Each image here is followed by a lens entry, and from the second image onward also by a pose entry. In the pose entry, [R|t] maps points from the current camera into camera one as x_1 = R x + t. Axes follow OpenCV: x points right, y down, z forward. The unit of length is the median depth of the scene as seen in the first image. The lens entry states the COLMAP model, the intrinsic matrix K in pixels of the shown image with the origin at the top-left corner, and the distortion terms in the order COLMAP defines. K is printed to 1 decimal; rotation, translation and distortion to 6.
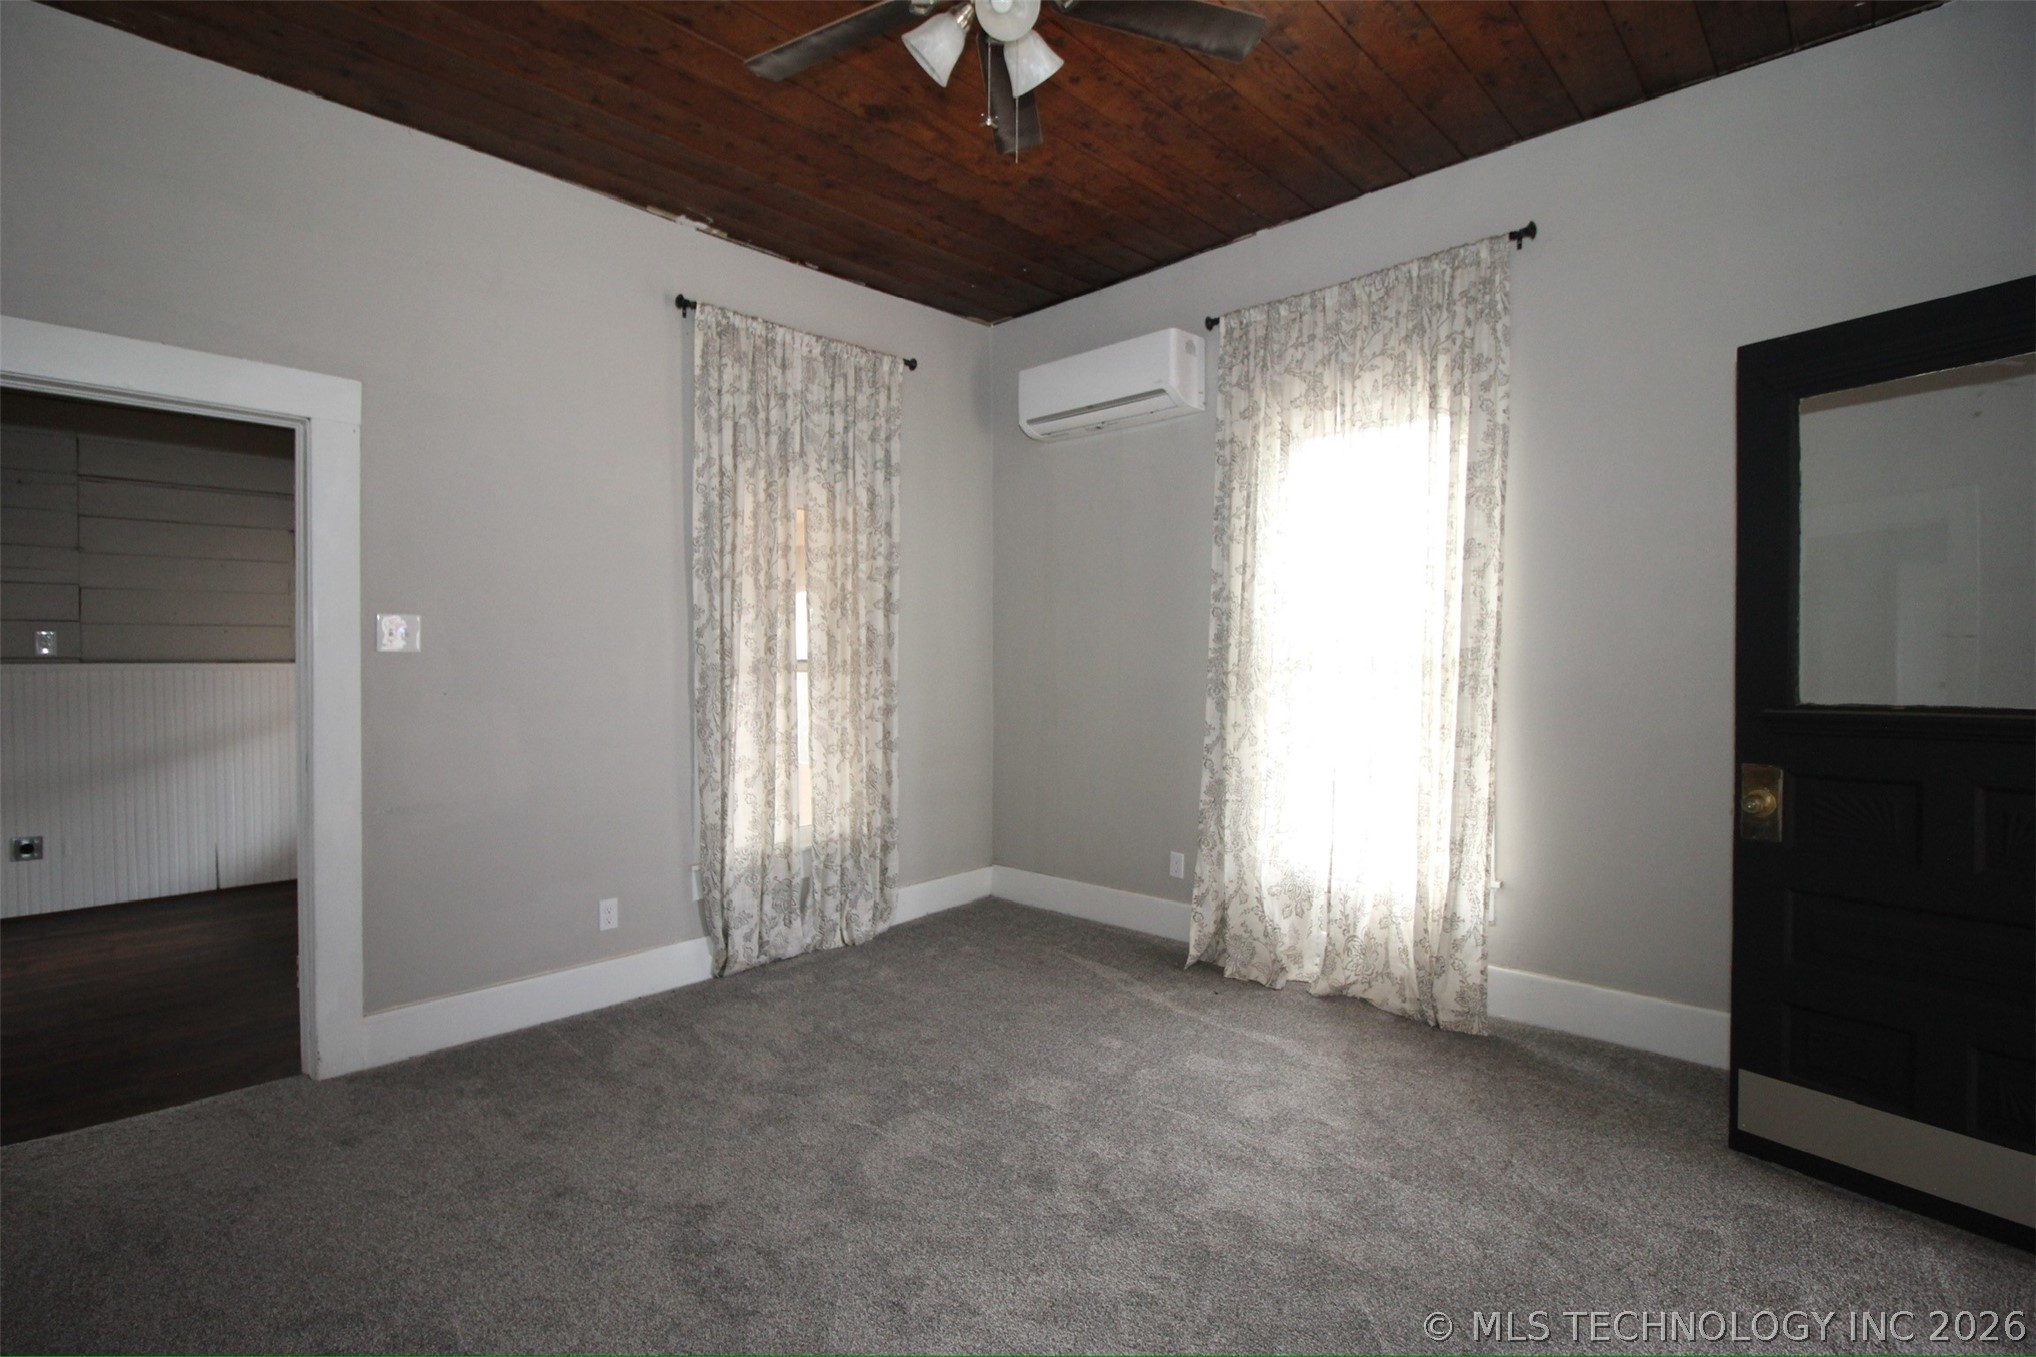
lens RADIAL K [[947.3, 0, 1012.4], [0, 947.3, 667.7], [0, 0, 1]] dist [0.008653, -0.017084]
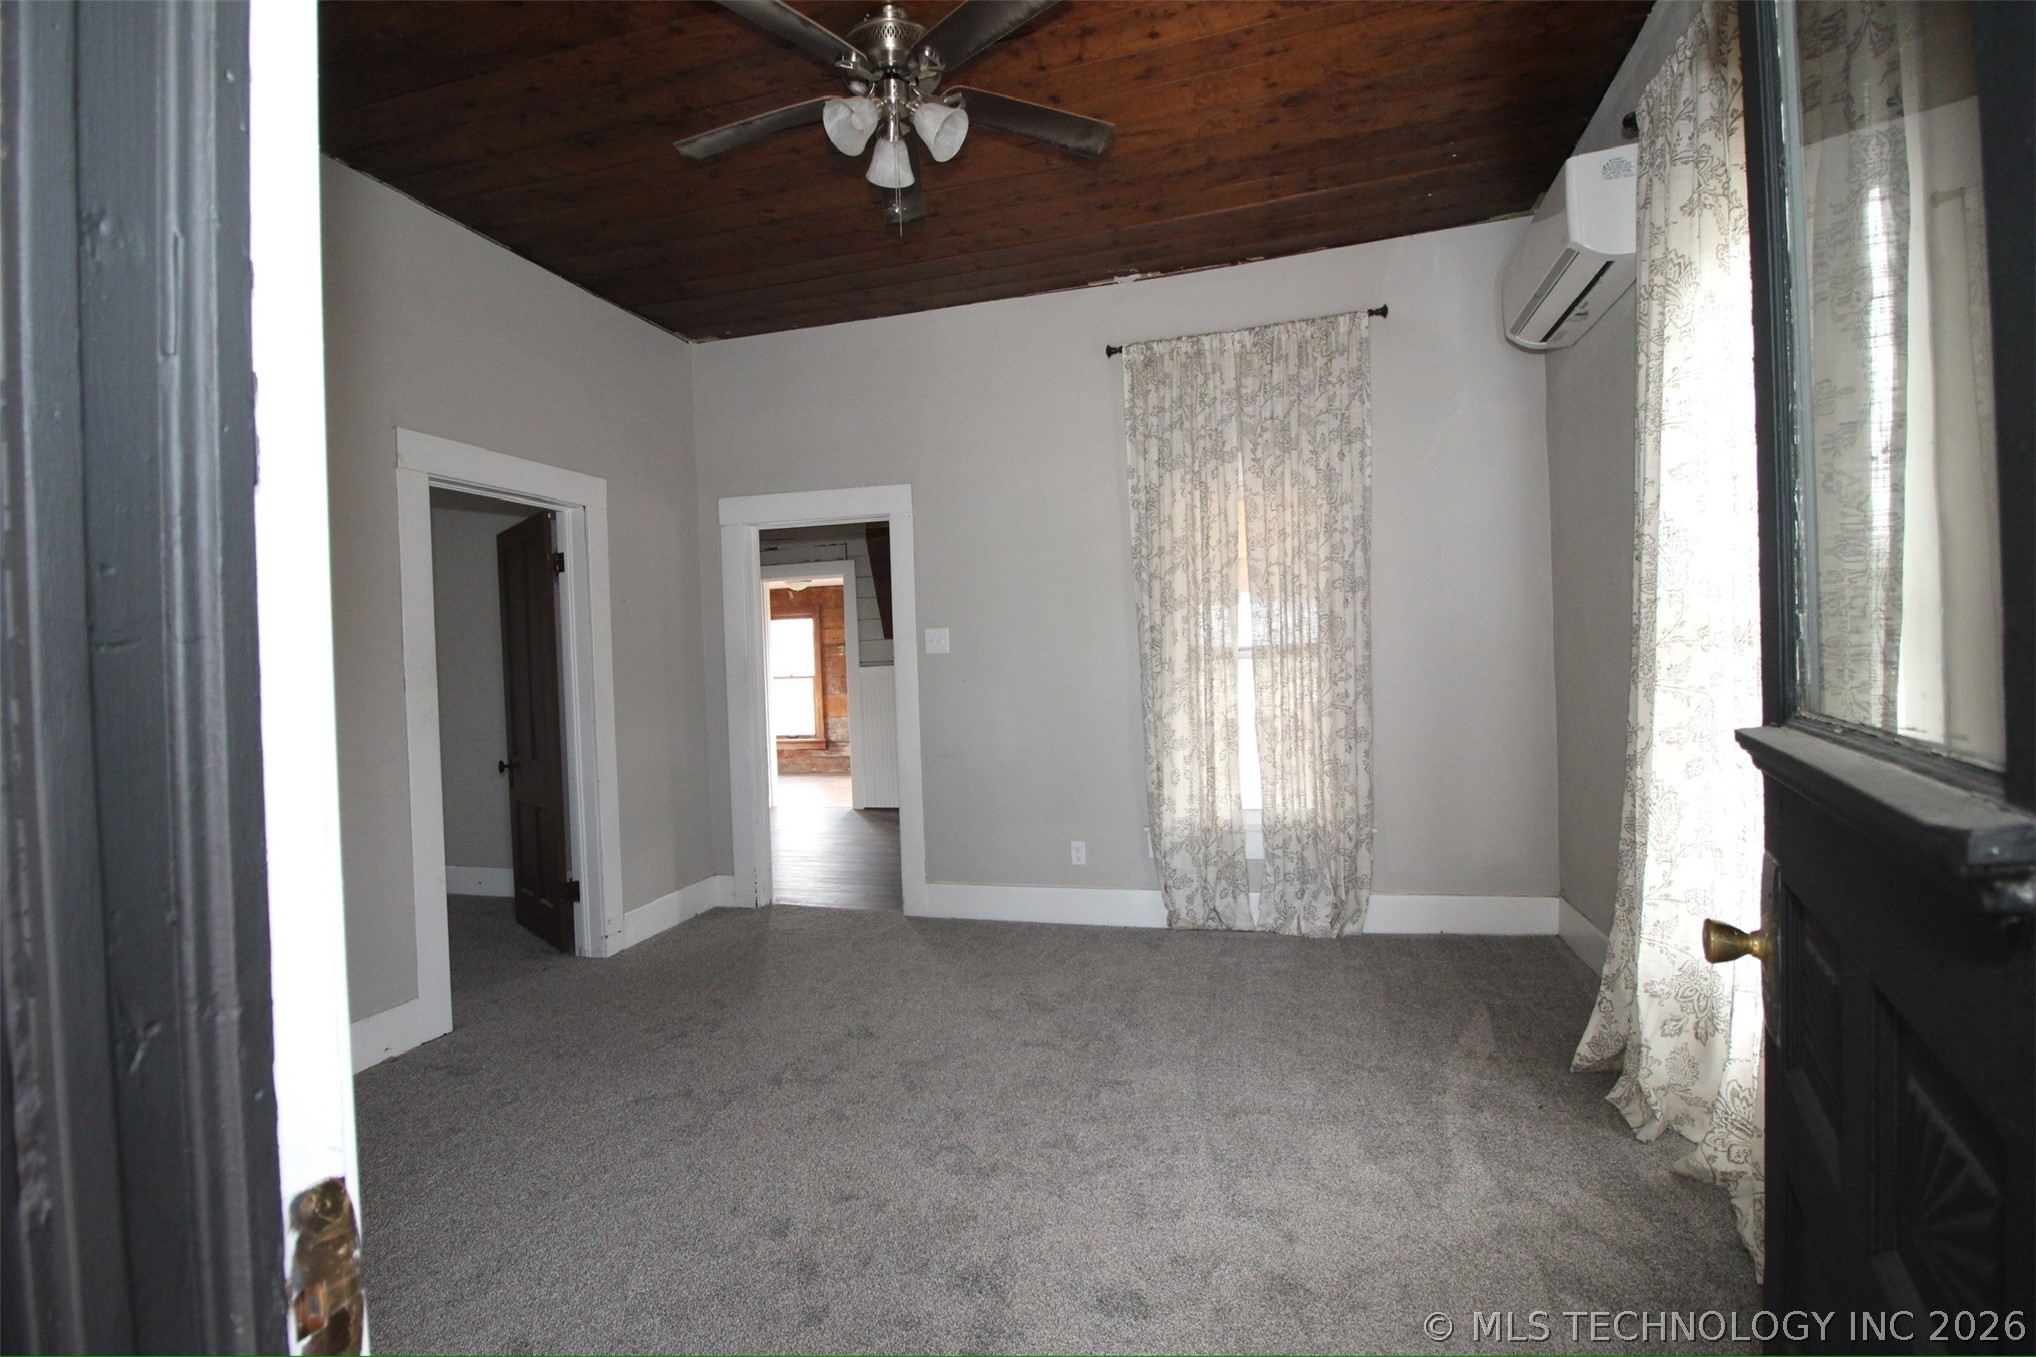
lens RADIAL K [[948.4, 0, 1006.0], [0, 948.4, 673.2], [0, 0, 1]] dist [-0.000445, -0.017614]
pose [[0.449238, -0.006426, -0.893389, 0.626002], [0.026370, 0.999634, 0.006070, 0.007432], [0.893023, -0.026285, 0.449243, 0.320944]]
